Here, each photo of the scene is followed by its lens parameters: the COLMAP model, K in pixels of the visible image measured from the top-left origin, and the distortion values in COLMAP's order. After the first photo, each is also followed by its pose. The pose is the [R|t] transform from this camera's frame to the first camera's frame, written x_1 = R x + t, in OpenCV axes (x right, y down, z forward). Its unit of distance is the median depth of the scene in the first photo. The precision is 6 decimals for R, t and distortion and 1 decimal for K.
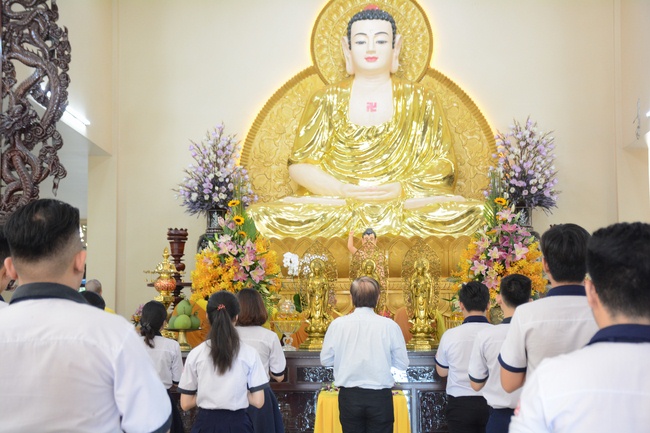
lens RADIAL K [[1071.7, 0, 325.0], [0, 1071.7, 216.5], [0, 0, 1]] dist [0.193301, 0.924457]
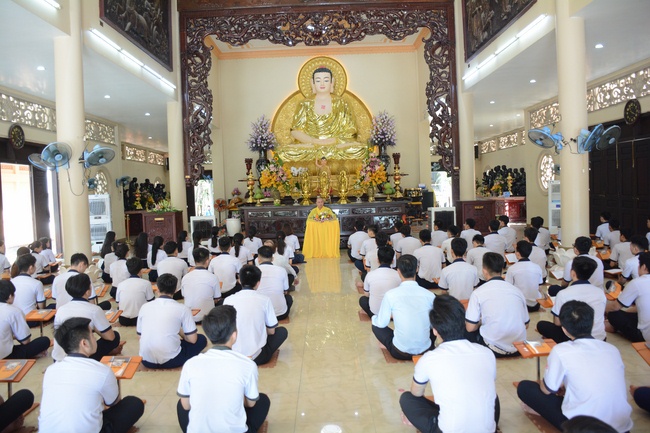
lens RADIAL K [[510.9, 0, 325.0], [0, 510.9, 216.5], [0, 0, 1]] dist [-0.150607, 0.113344]
pose [[0.998663, -0.032060, 0.040562, -0.012609], [0.025521, 0.987968, 0.152537, -0.043221], [-0.044964, -0.151298, 0.987465, -0.297463]]
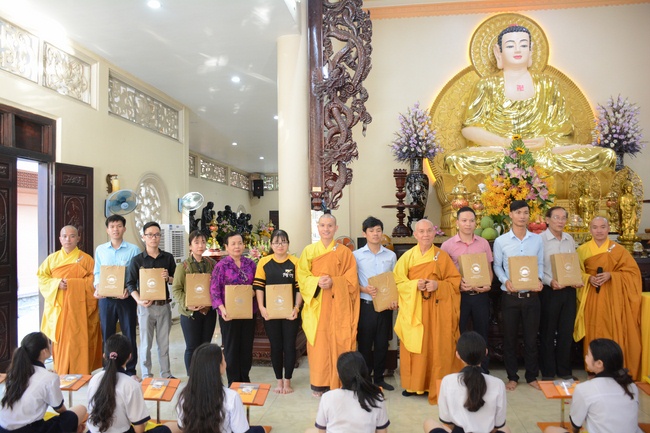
lens RADIAL K [[510.9, 0, 325.0], [0, 510.9, 216.5], [0, 0, 1]] dist [-0.150607, 0.113344]
pose [[0.994721, -0.012553, -0.101842, -0.229129], [0.020279, 0.996964, 0.075183, 0.028882], [0.100589, -0.076851, 0.991956, 0.375576]]
